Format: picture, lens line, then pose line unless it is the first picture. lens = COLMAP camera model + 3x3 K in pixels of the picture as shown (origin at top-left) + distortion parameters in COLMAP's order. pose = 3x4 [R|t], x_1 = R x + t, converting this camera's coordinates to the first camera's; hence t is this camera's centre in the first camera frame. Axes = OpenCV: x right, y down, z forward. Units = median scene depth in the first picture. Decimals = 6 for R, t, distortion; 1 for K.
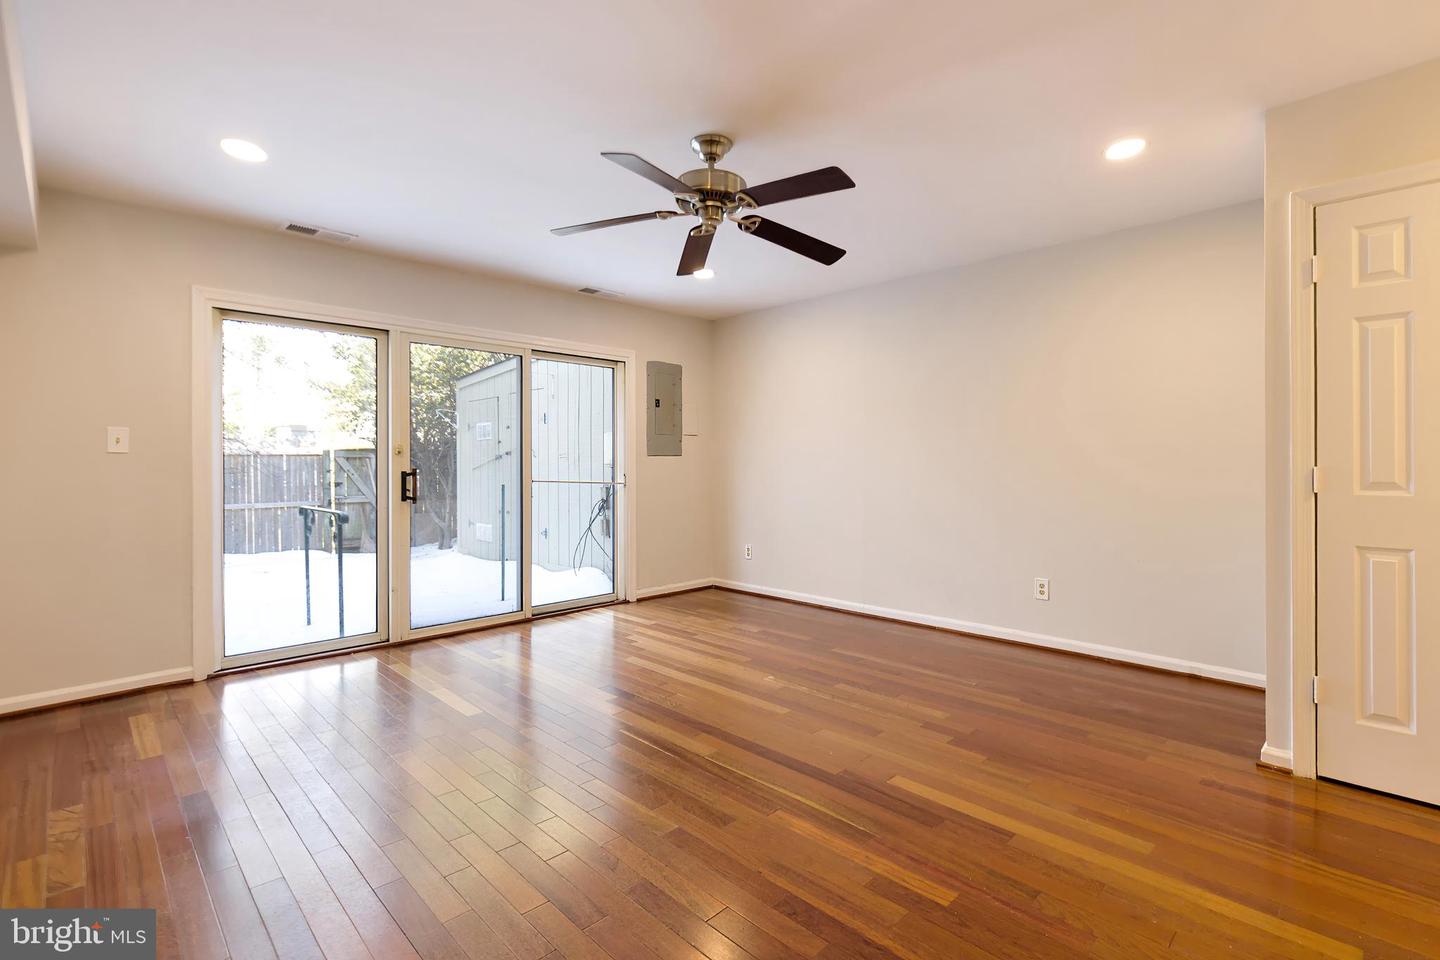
lens RADIAL K [[665.8, 0, 745.5], [0, 665.8, 461.5], [0, 0, 1]] dist [0.000444, 0.000018]
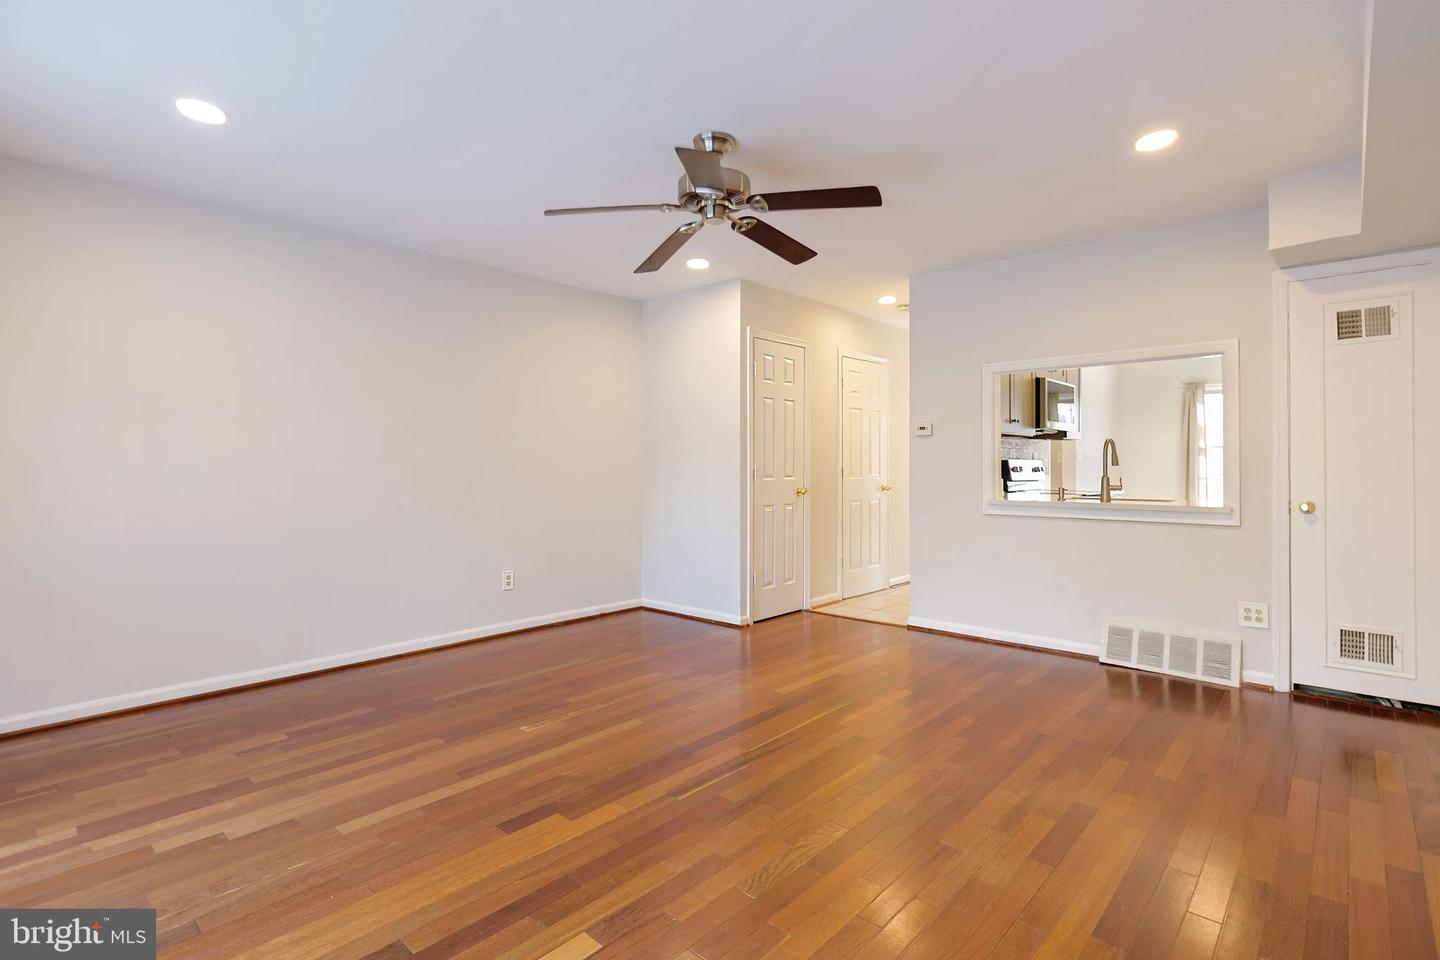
lens RADIAL K [[686.1, 0, 726.7], [0, 686.1, 468.0], [0, 0, 1]] dist [-0.001140, -0.000315]
pose [[-0.036366, -0.002397, 0.999336, -0.681878], [0.000768, 0.999997, 0.002427, 0.001770], [-0.999338, 0.000856, -0.036364, 0.653341]]
